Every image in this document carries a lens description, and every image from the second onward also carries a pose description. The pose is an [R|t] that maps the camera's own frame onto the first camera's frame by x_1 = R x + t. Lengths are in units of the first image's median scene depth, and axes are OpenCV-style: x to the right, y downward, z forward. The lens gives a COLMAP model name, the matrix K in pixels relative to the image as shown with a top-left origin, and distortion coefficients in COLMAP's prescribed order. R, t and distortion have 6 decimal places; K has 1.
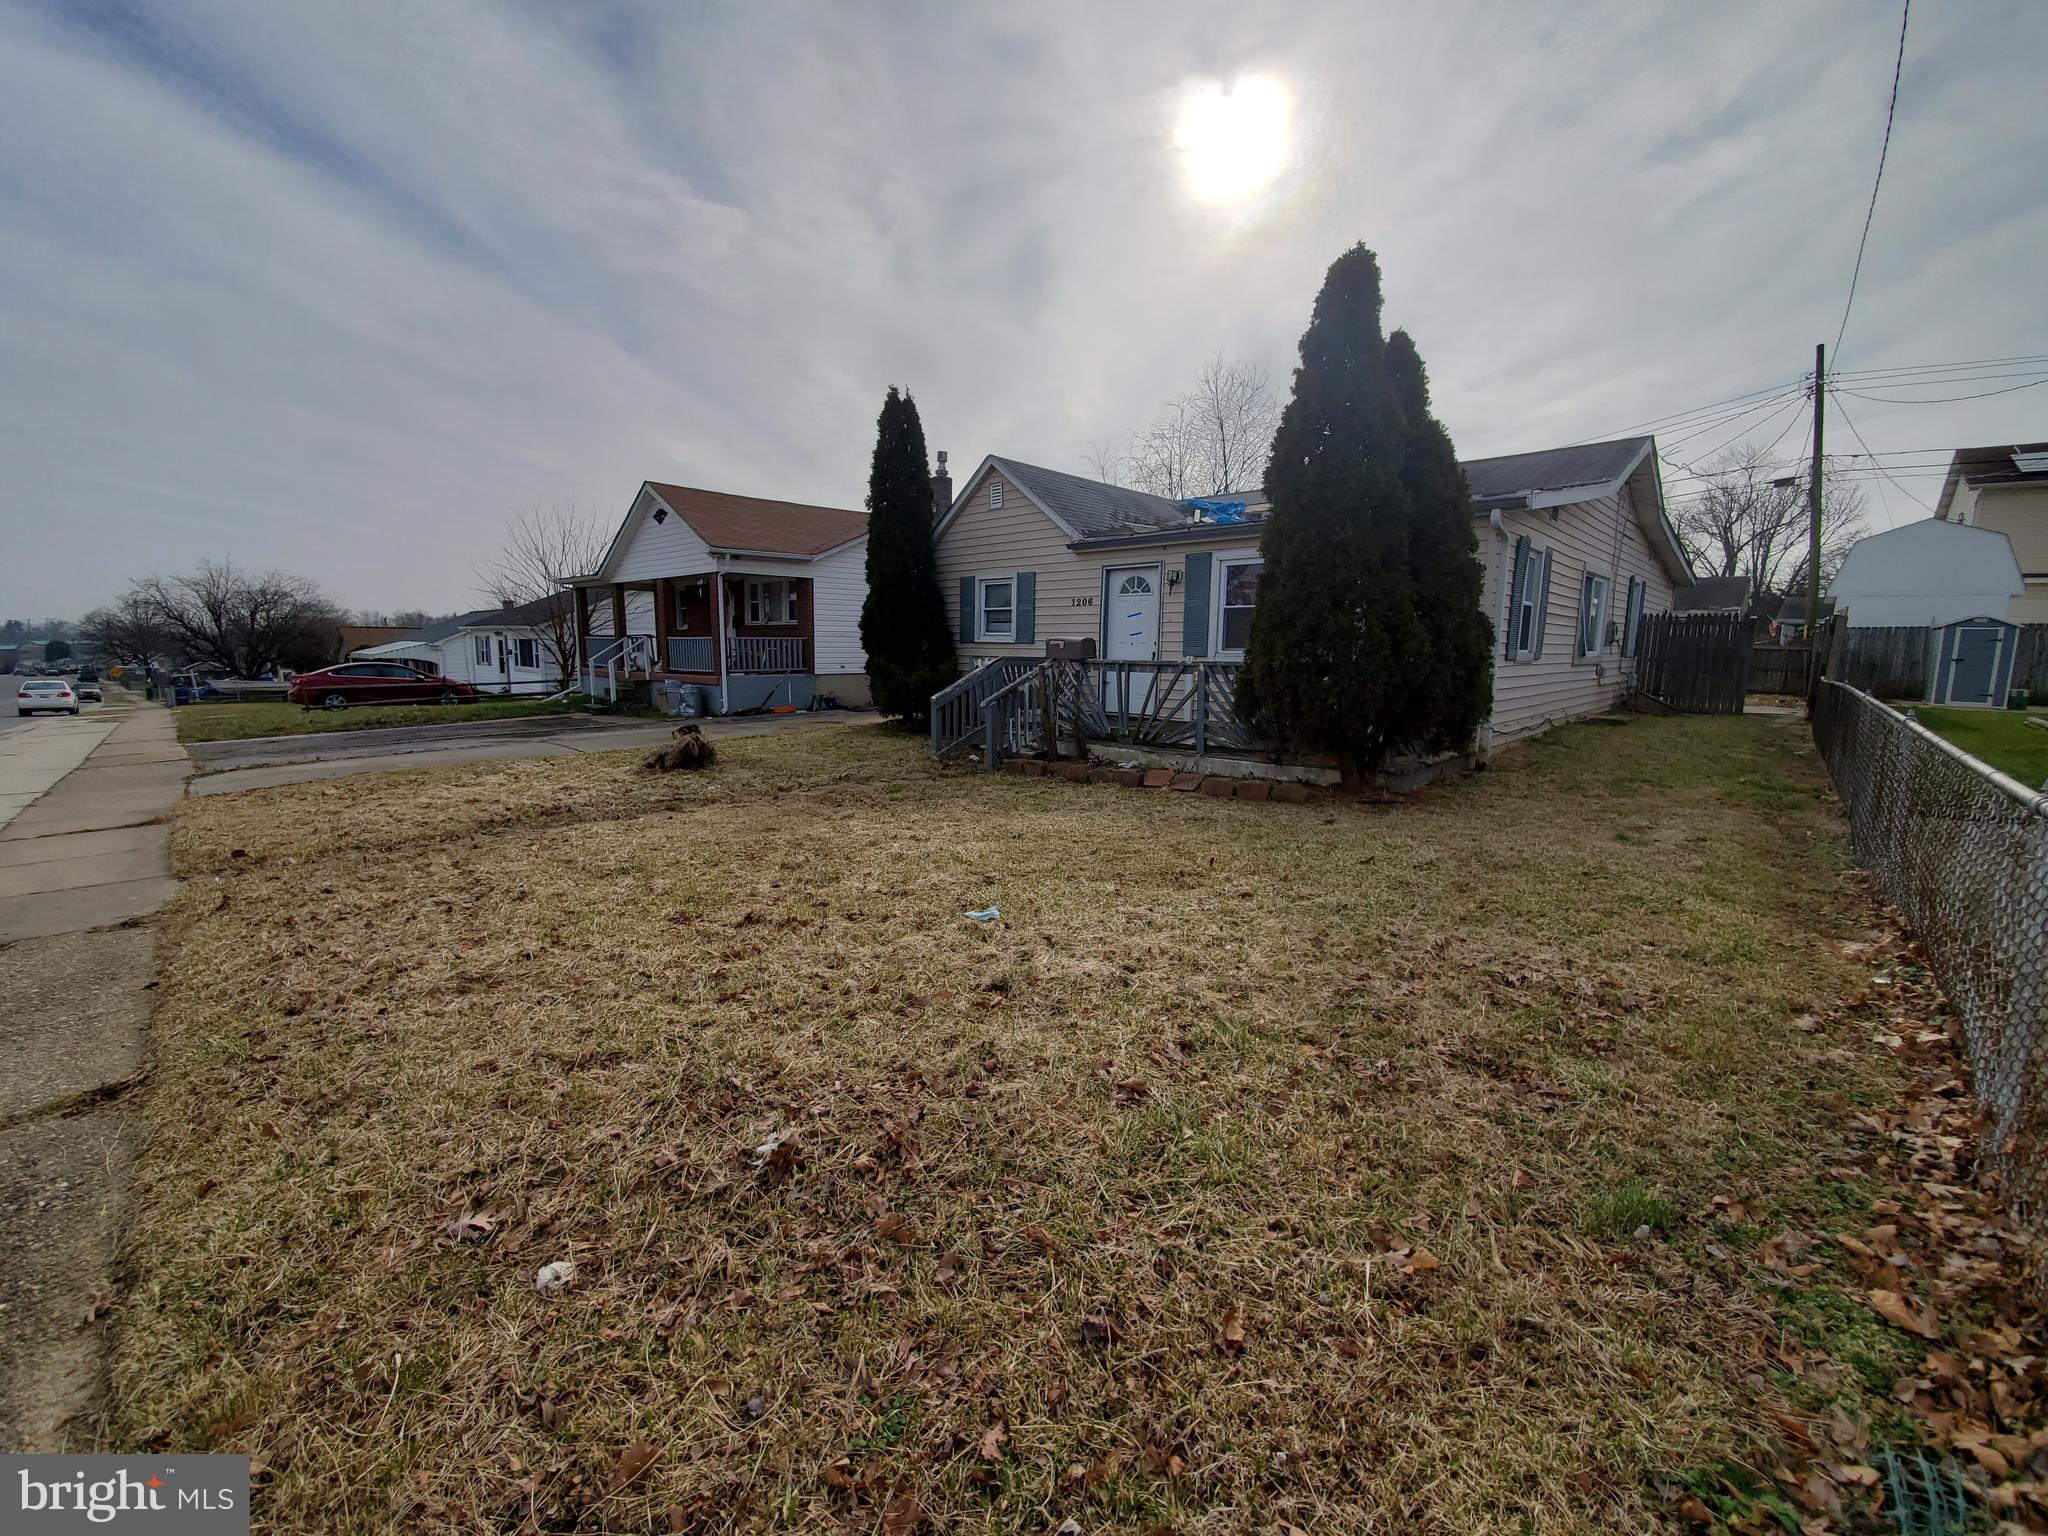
lens RADIAL K [[826.9, 0, 1021.0], [0, 826.9, 765.6], [0, 0, 1]] dist [-0.000933, -0.009867]
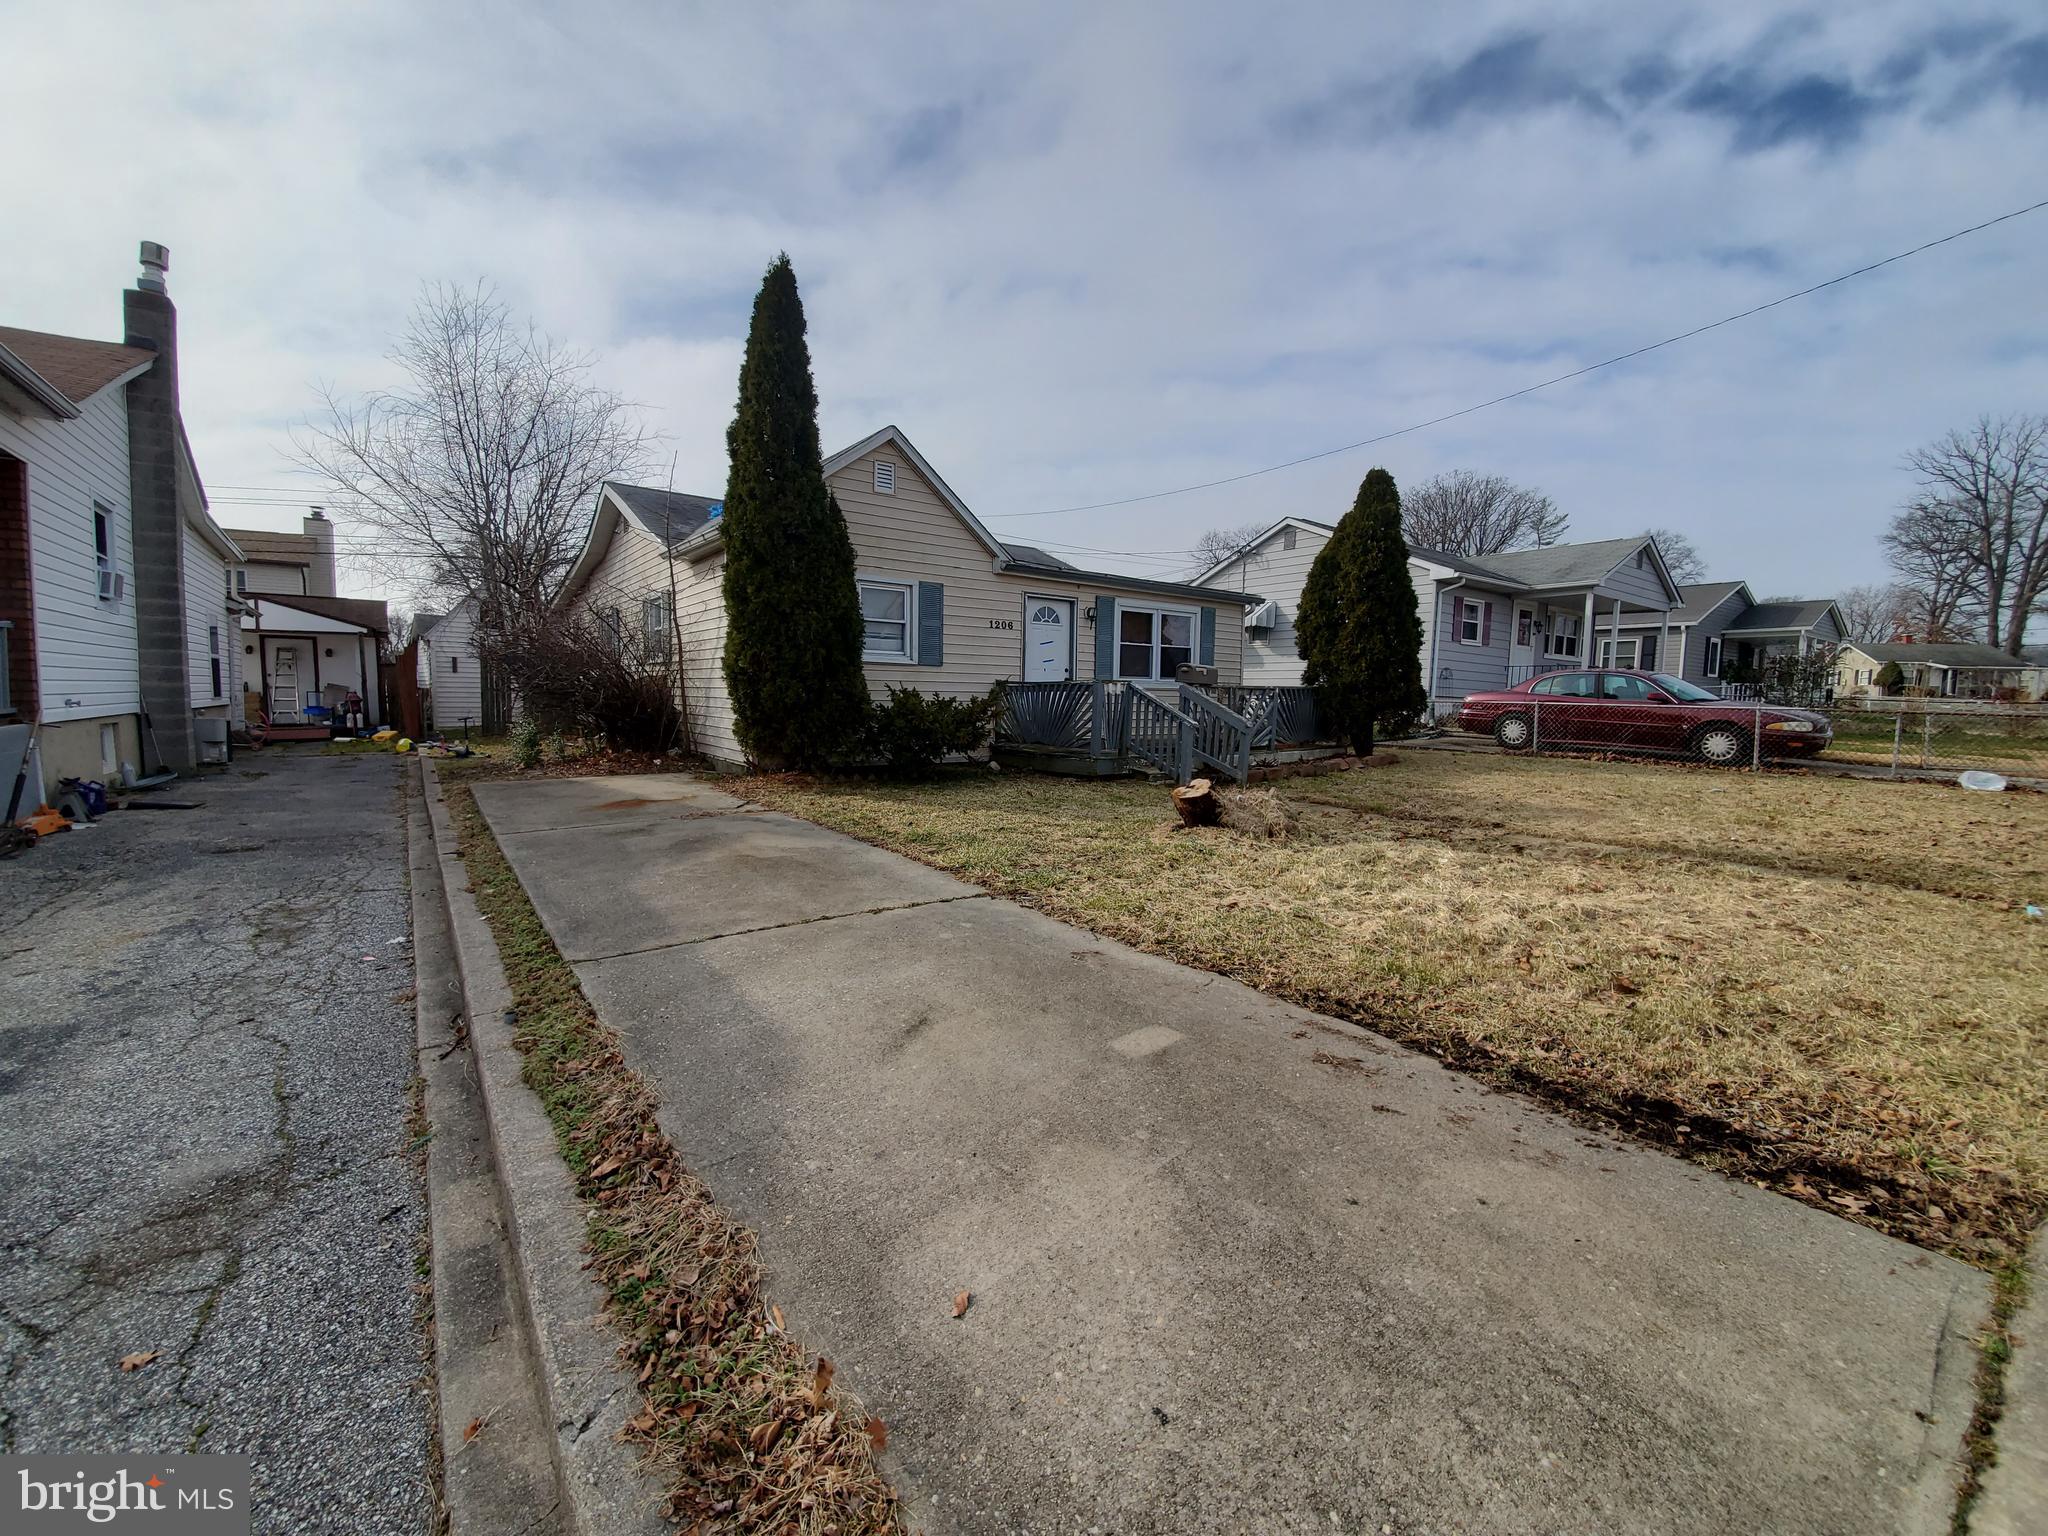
lens RADIAL K [[826.9, 0, 1019.3], [0, 826.9, 757.5], [0, 0, 1]] dist [-0.000933, -0.009867]
pose [[0.145945, -0.083883, 0.985730, -0.795196], [0.124738, 0.990007, 0.065778, -0.095986], [-0.981397, 0.113358, 0.154950, 0.765941]]
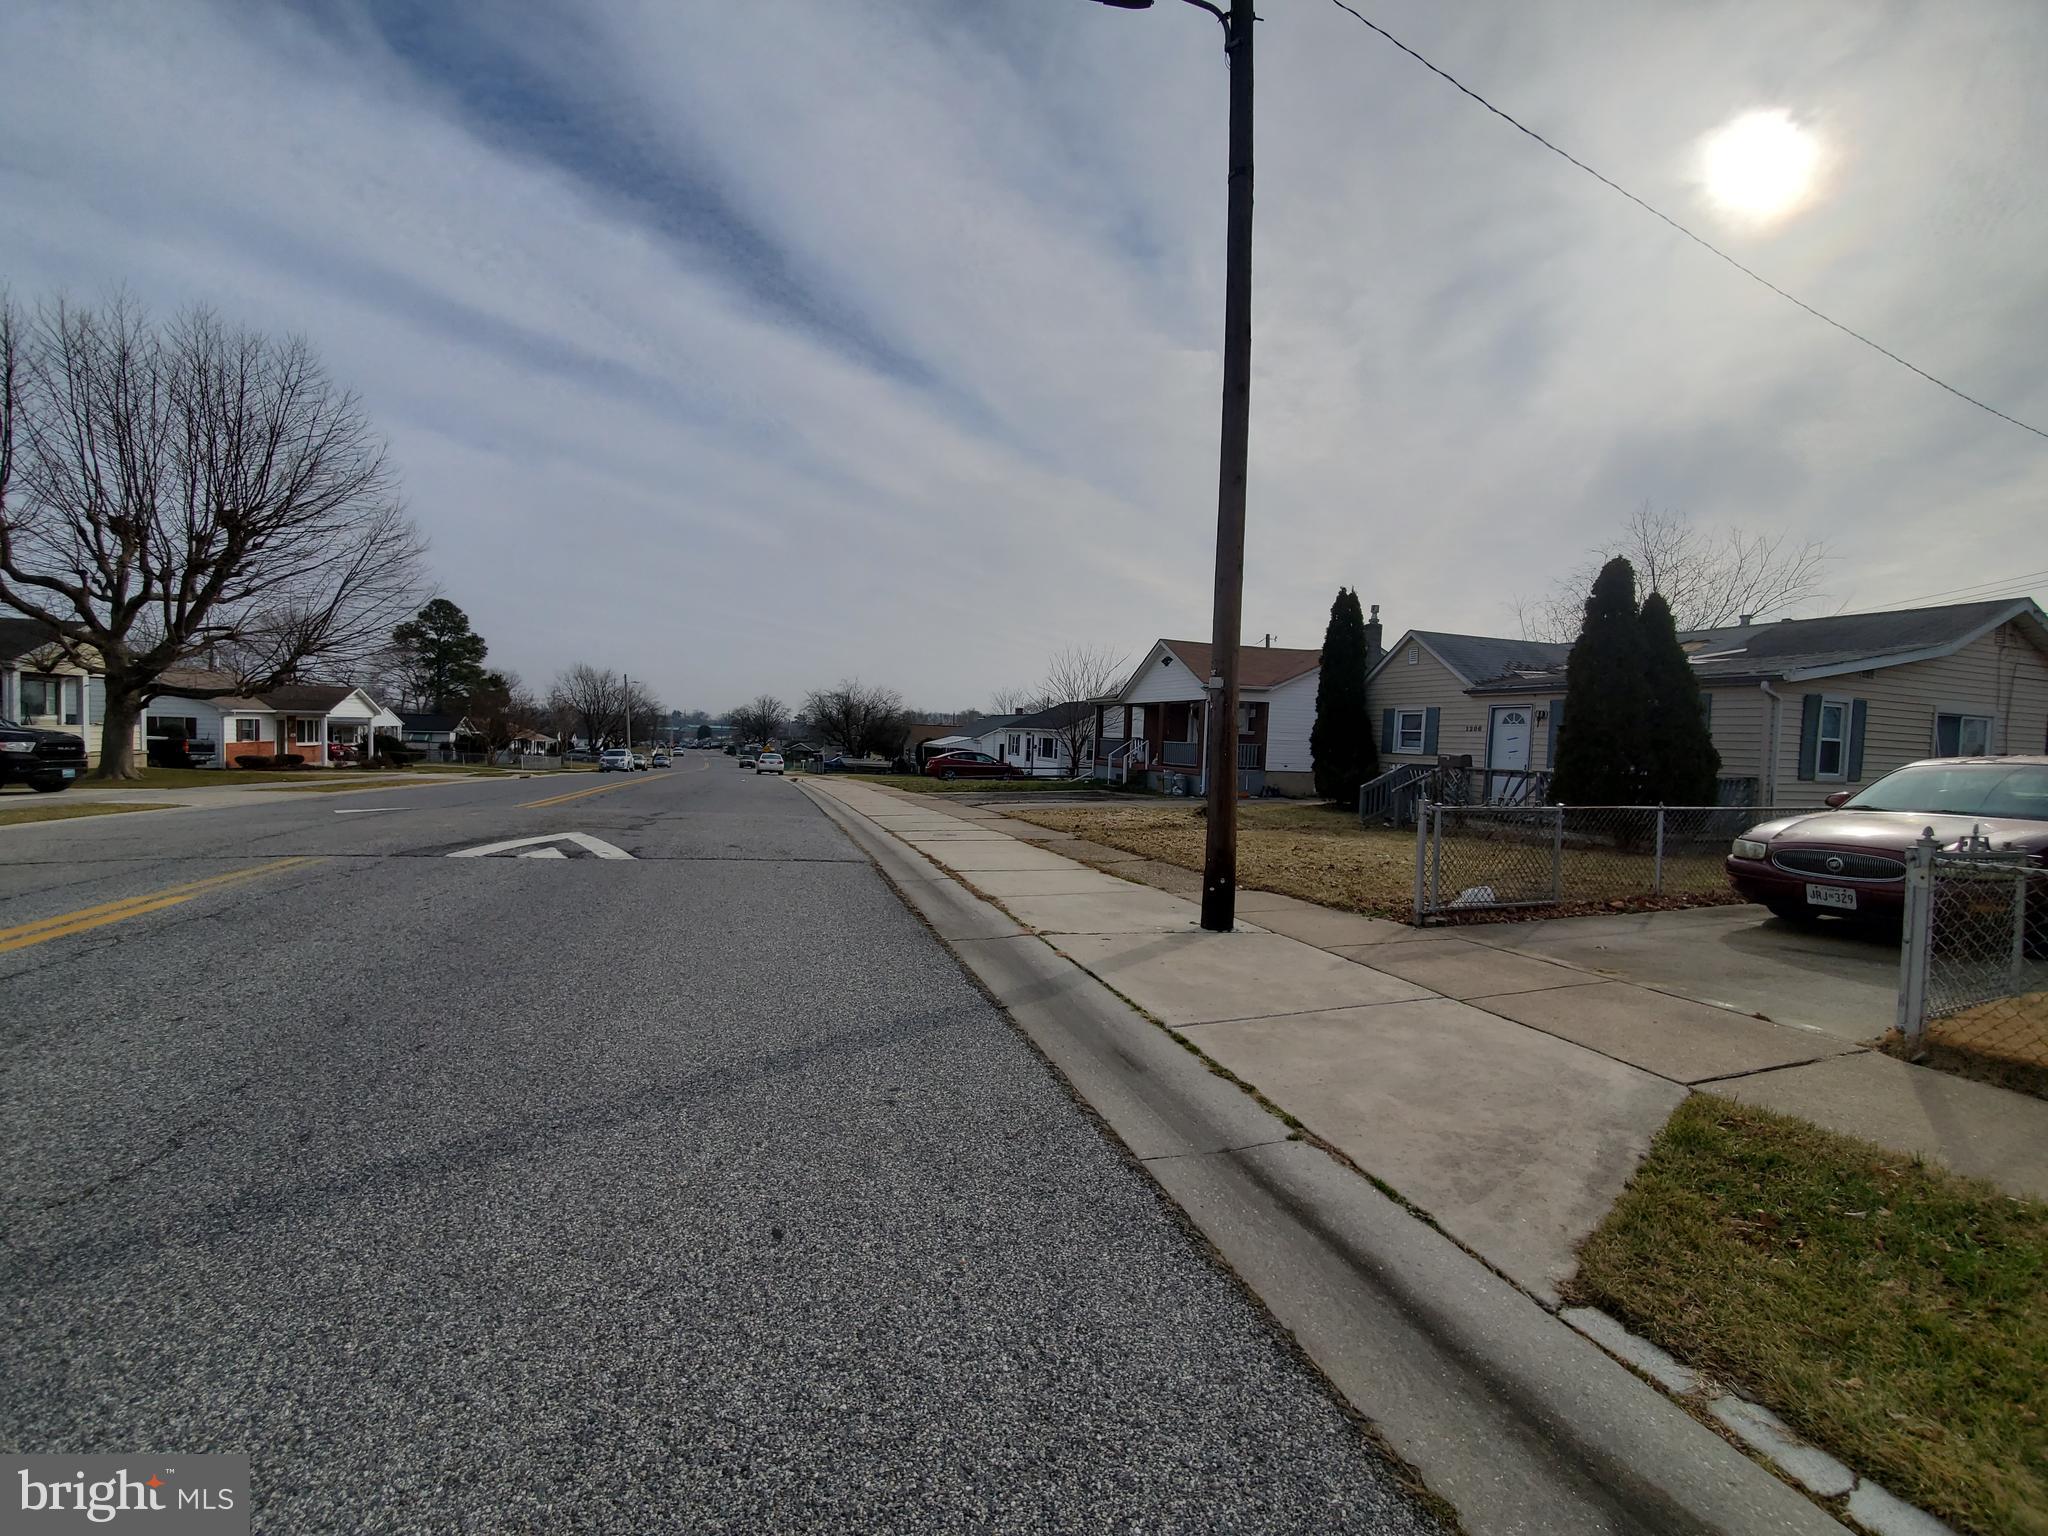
lens RADIAL K [[826.9, 0, 1006.3], [0, 826.9, 769.7], [0, 0, 1]] dist [-0.000933, -0.009867]
pose [[0.876638, 0.042384, -0.479280, 0.047316], [-0.096432, 0.991378, -0.088712, 0.075752], [0.471388, 0.123986, 0.873167, -0.594697]]
